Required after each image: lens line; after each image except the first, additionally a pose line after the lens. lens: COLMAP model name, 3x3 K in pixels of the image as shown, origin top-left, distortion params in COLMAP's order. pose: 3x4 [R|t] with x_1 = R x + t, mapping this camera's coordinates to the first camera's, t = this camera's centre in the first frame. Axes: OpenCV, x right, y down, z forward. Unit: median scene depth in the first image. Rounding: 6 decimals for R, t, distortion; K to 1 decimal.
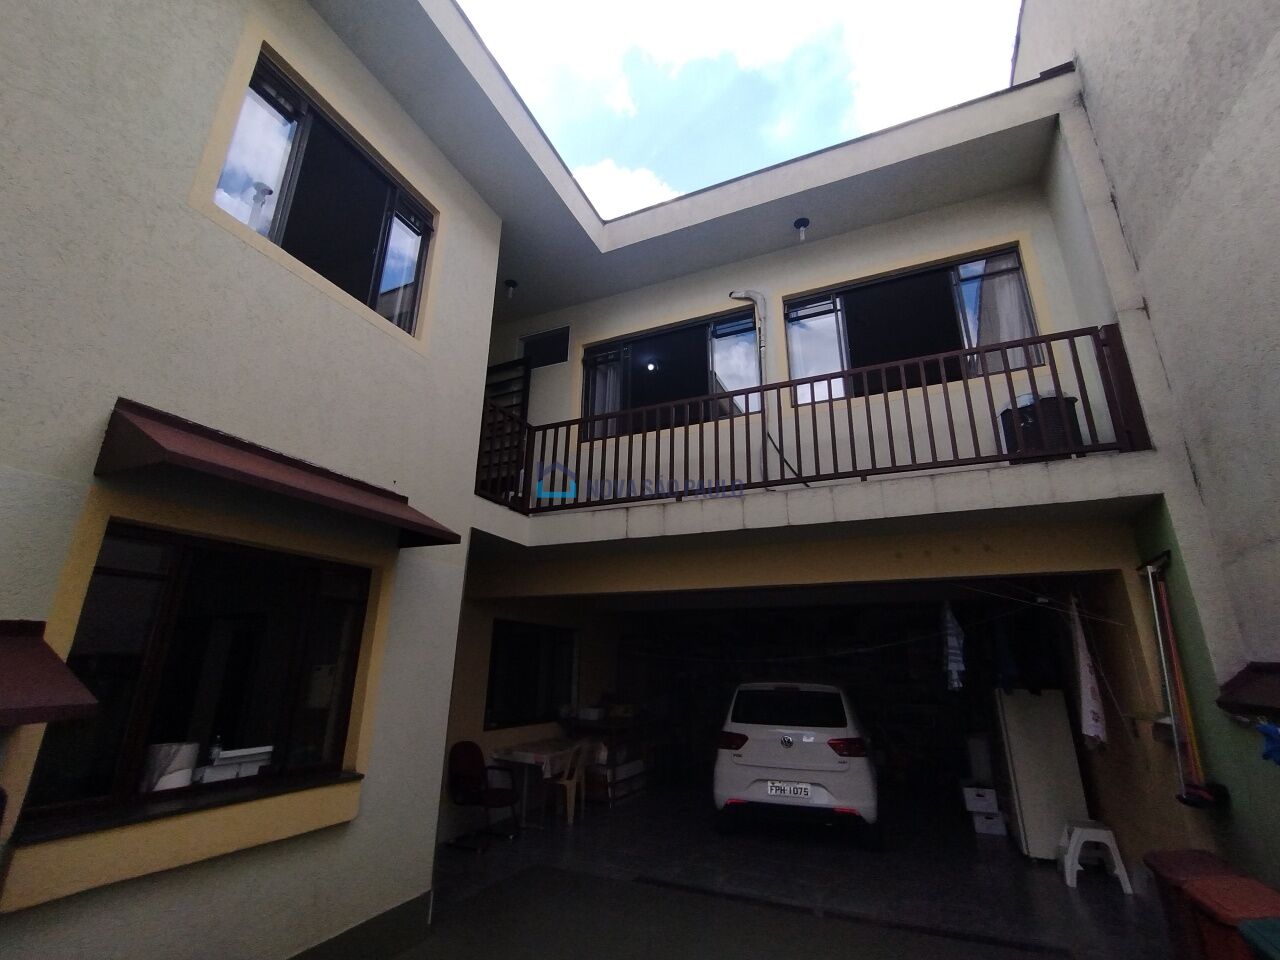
lens RADIAL K [[585.4, 0, 637.8], [0, 585.4, 474.3], [0, 0, 1]] dist [0.001083, -0.000429]
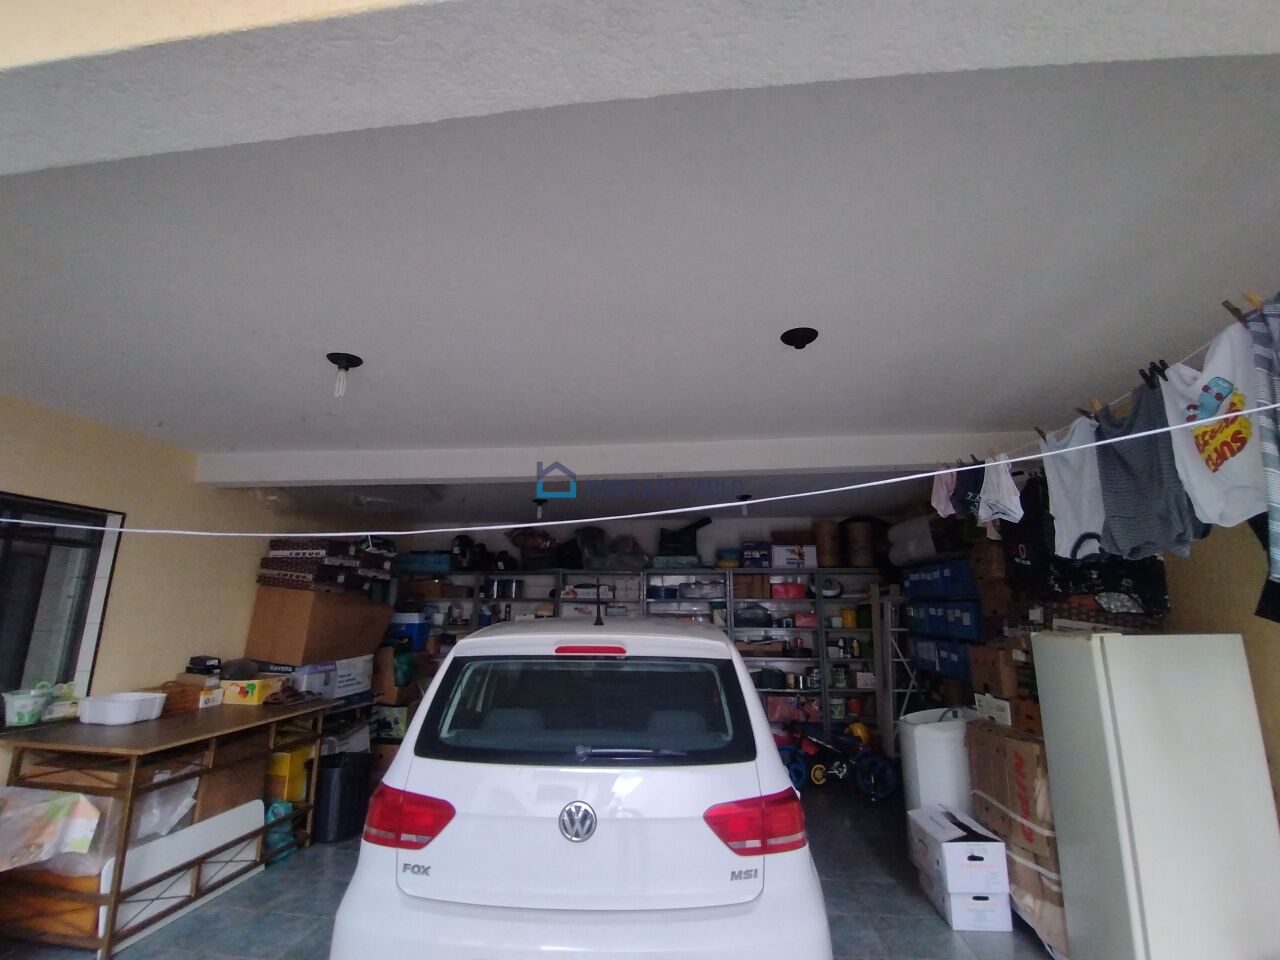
lens RADIAL K [[585.4, 0, 641.9], [0, 585.4, 484.8], [0, 0, 1]] dist [0.001083, -0.000429]
pose [[0.951838, 0.061175, 0.300435, 0.192022], [-0.096133, 0.990027, 0.102979, 0.258123], [-0.291140, -0.126901, 0.948227, 0.754573]]
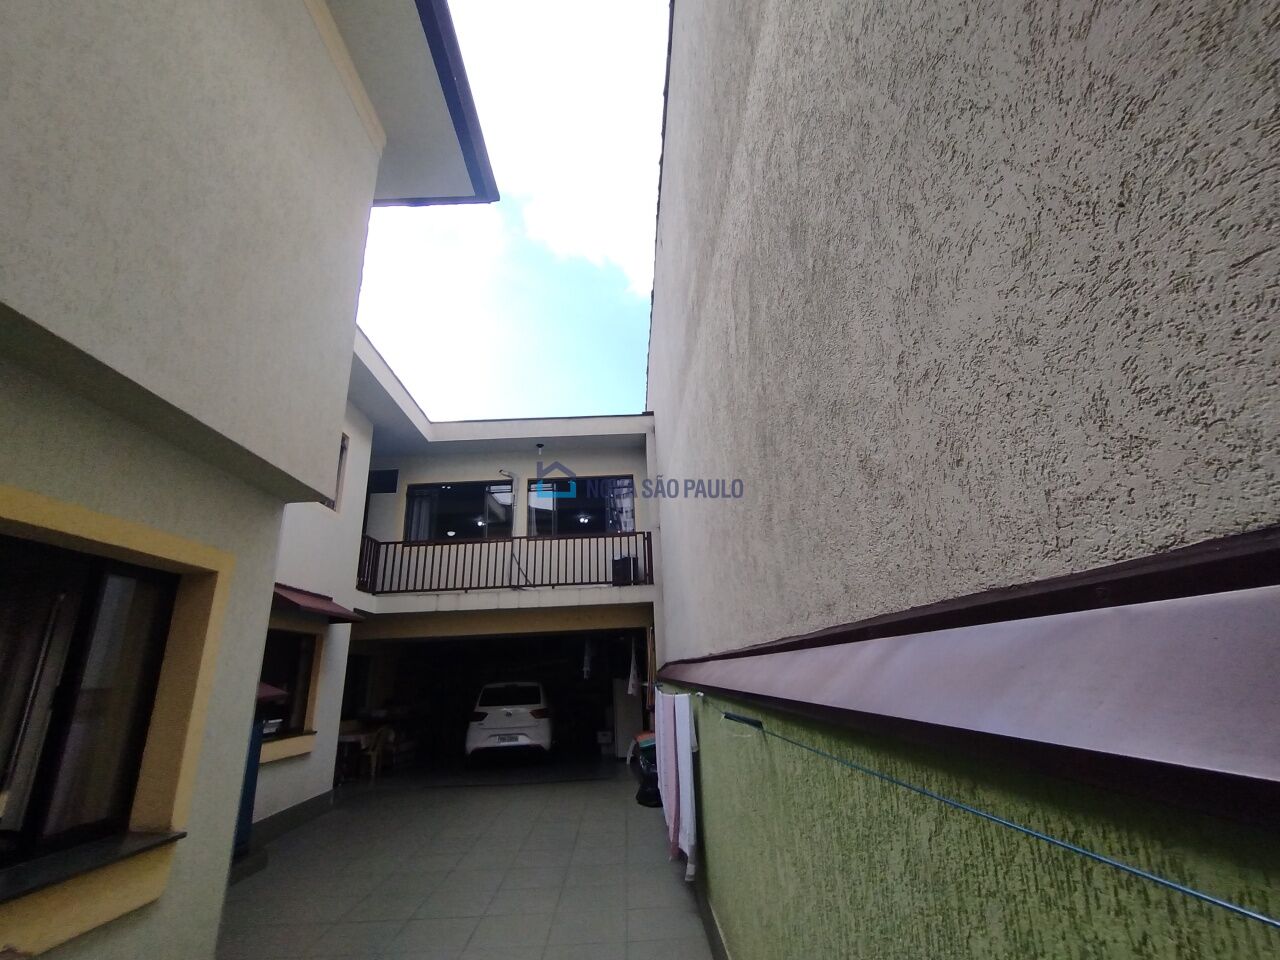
lens RADIAL K [[585.4, 0, 639.4], [0, 585.4, 472.3], [0, 0, 1]] dist [0.001083, -0.000429]
pose [[0.904150, 0.090160, 0.417593, -0.231523], [-0.080288, 0.995920, -0.041188, -0.284767], [-0.419603, 0.003712, 0.907700, -0.927535]]
